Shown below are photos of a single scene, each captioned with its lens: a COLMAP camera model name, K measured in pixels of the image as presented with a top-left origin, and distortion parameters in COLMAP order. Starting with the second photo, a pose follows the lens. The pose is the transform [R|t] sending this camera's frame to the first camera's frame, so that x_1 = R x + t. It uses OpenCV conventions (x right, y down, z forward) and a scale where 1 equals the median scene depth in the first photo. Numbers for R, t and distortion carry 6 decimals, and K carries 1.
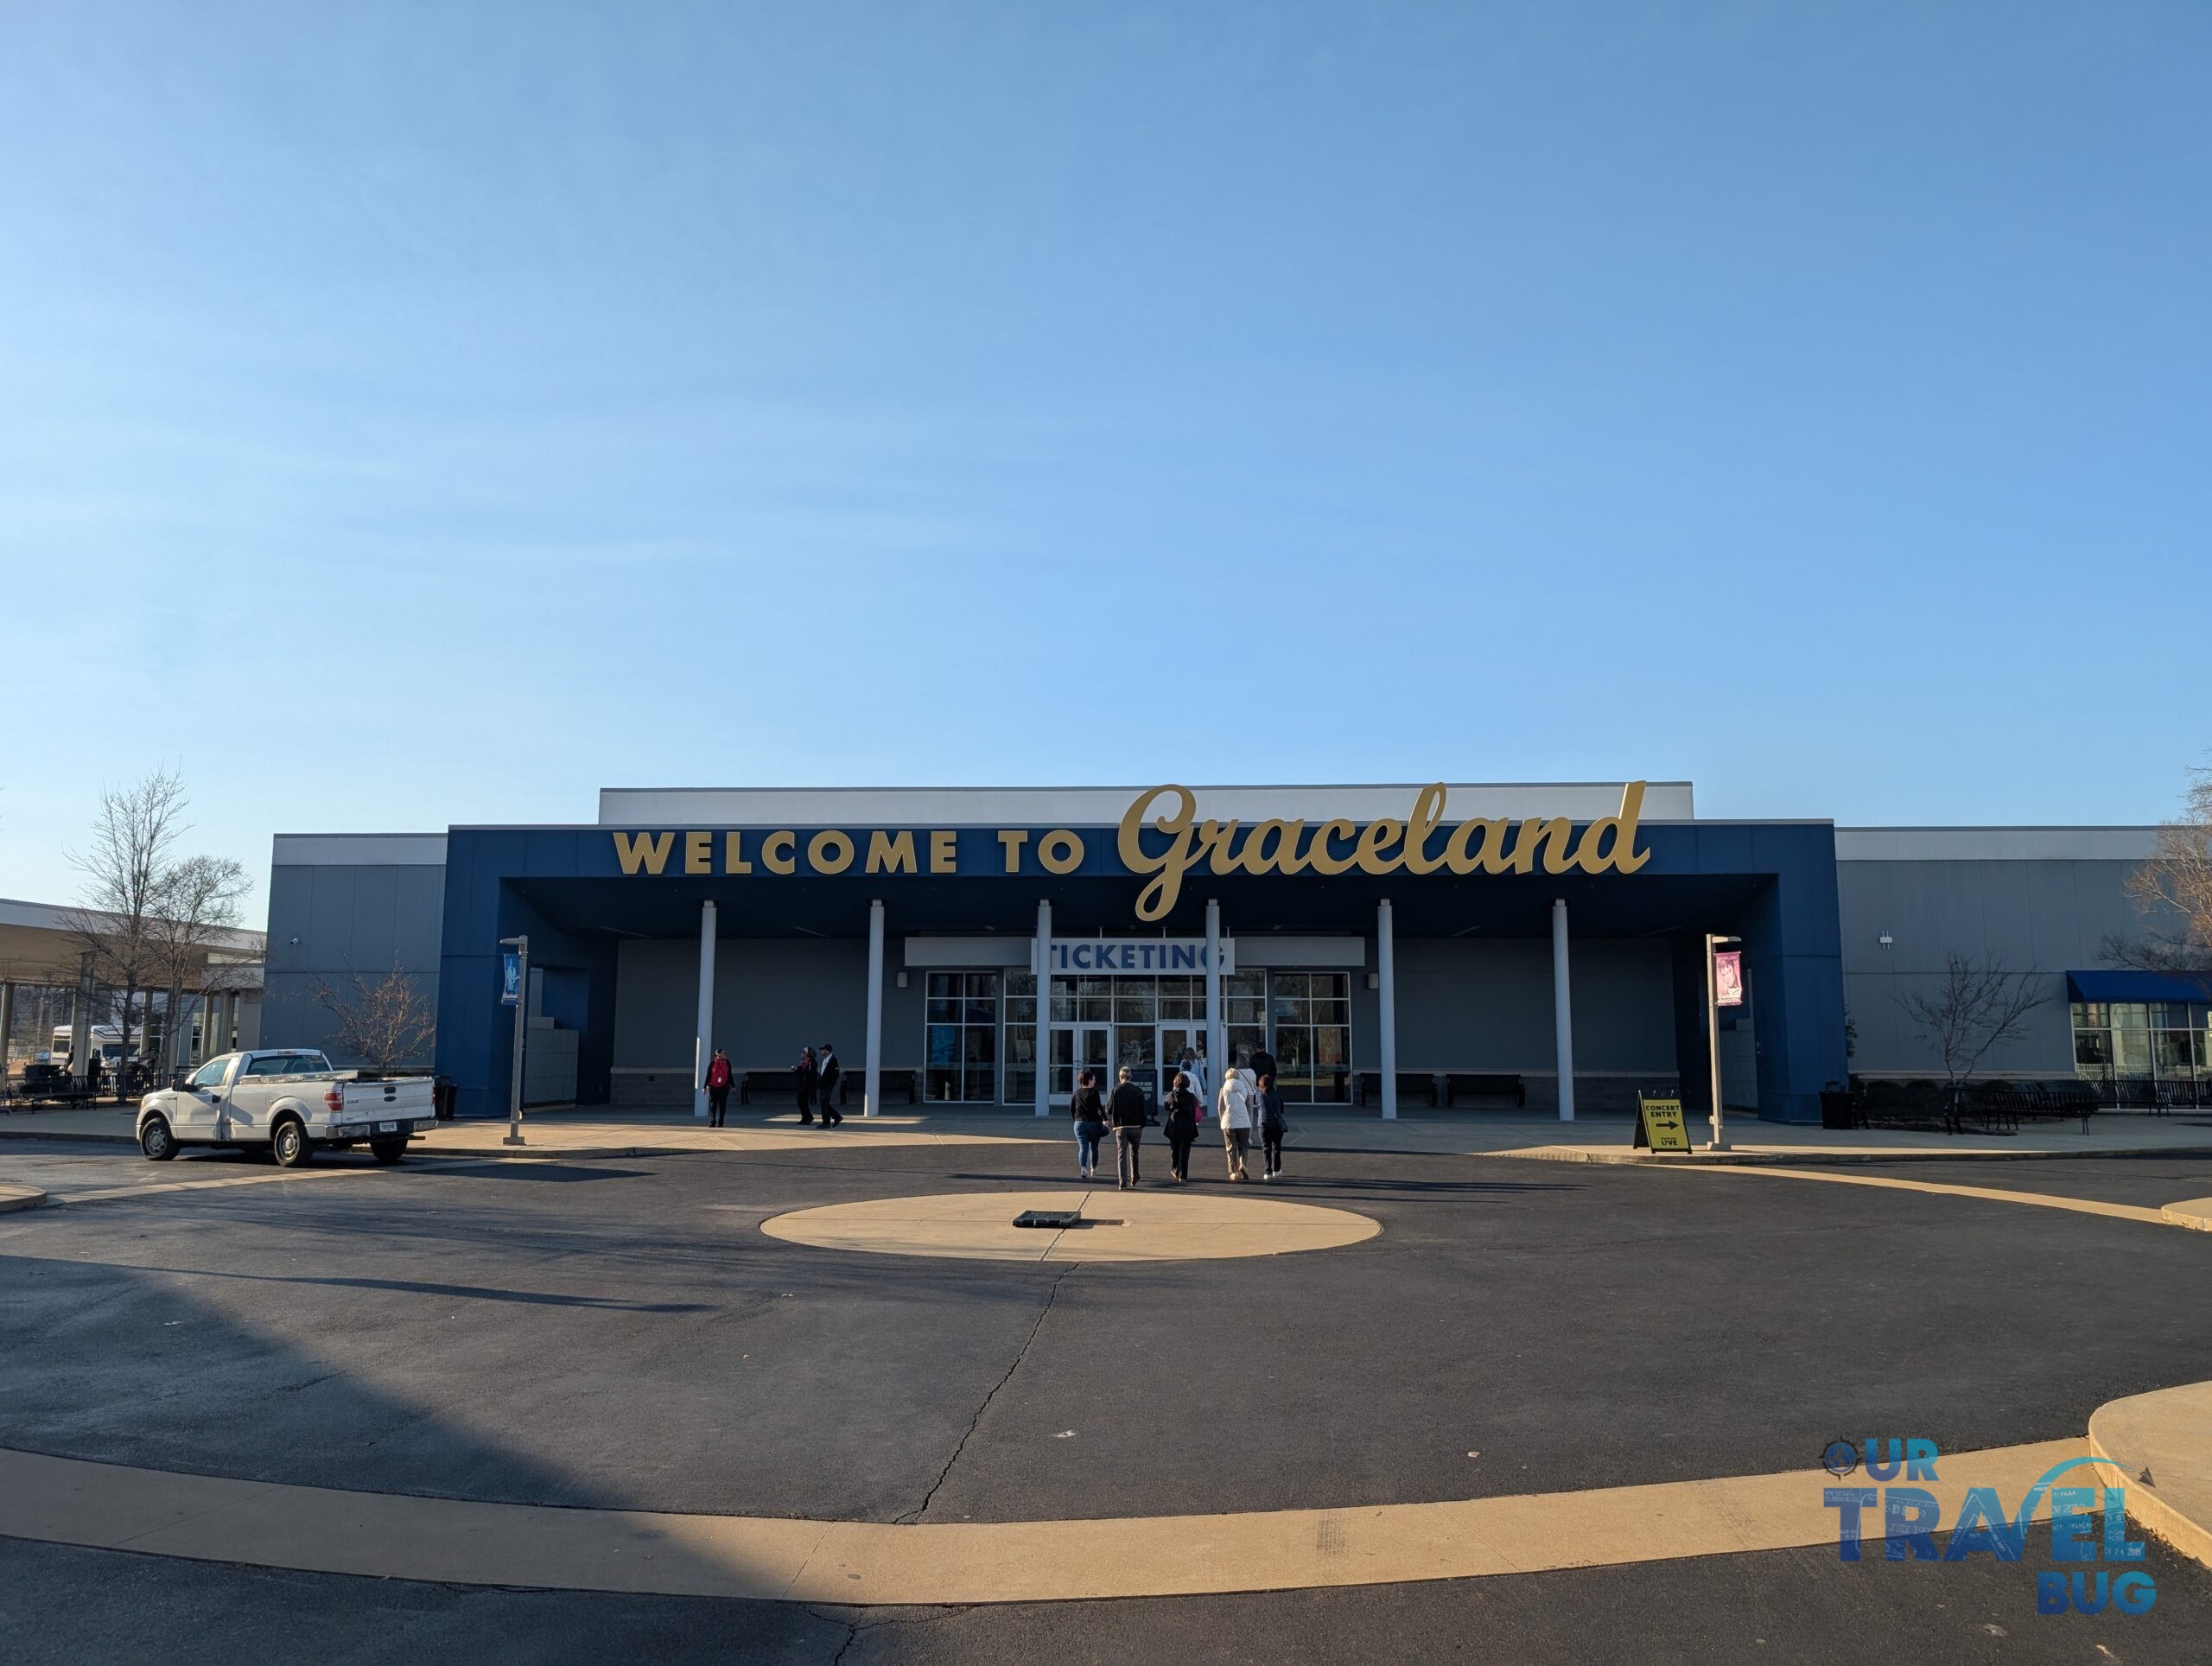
lens RADIAL K [[1558.7, 0, 1101.3], [0, 1558.7, 868.1], [0, 0, 1]] dist [0.176629, -0.397278]
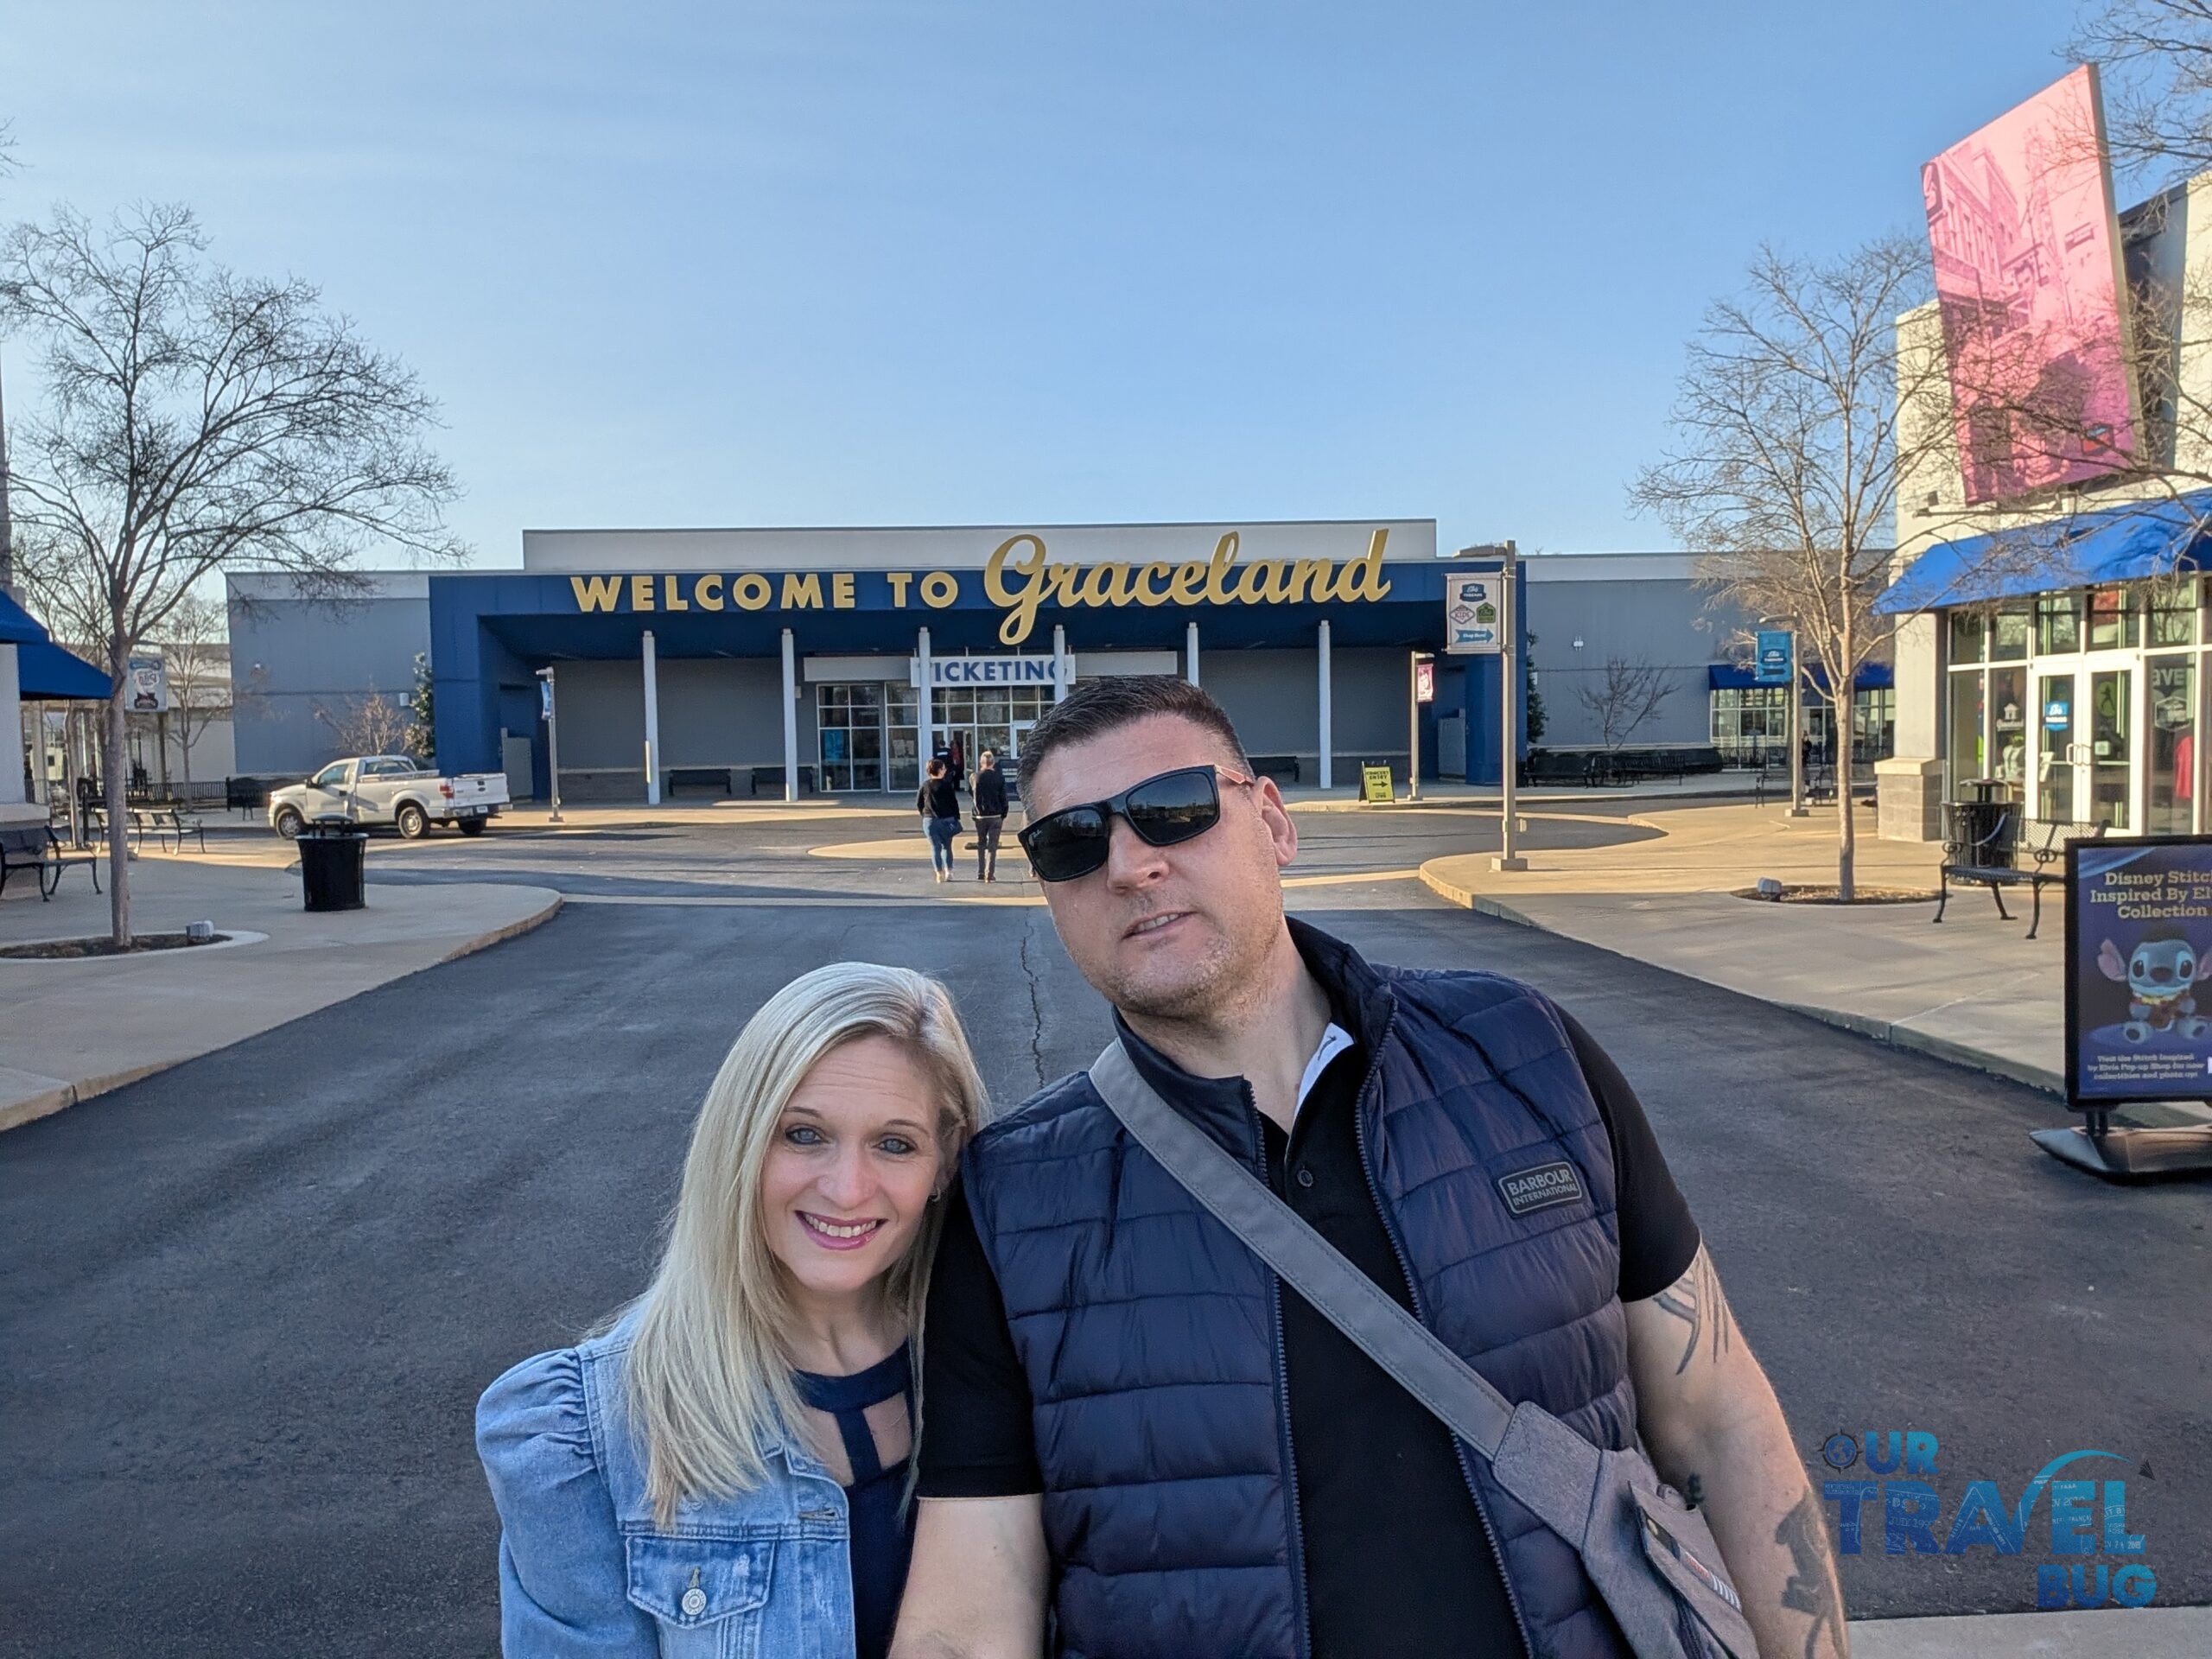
lens RADIAL K [[1701.2, 0, 1089.7], [0, 1701.2, 838.2], [0, 0, 1]] dist [0.063930, -0.000344]
pose [[0.993107, -0.030375, 0.113205, -0.066376], [0.010991, 0.985713, 0.168073, -0.042316], [-0.116693, -0.165670, 0.979253, -0.386932]]
